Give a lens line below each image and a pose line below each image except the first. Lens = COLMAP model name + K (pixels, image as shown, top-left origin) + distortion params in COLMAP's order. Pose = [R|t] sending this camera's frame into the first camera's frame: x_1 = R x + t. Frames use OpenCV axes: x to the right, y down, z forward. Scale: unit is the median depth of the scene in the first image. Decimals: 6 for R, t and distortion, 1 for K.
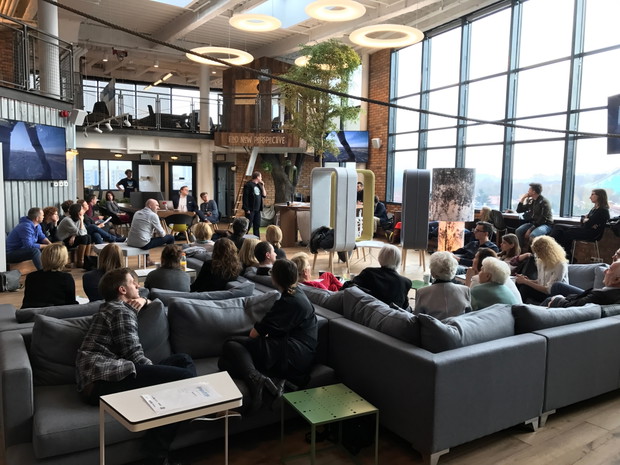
lens RADIAL K [[544.5, 0, 310.0], [0, 544.5, 232.5], [0, 0, 1]] dist [0.182800, 0.002997]
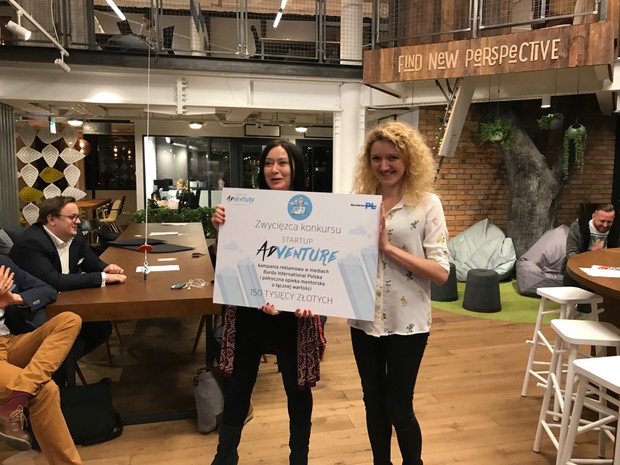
lens RADIAL K [[522.1, 0, 310.0], [0, 522.1, 232.5], [0, 0, 1]] dist [-0.002510, 0.001121]
pose [[0.933964, 0.024058, -0.356556, -0.069667], [-0.016240, 0.999558, 0.024903, -0.057830], [0.356997, -0.017468, 0.933942, 0.617721]]
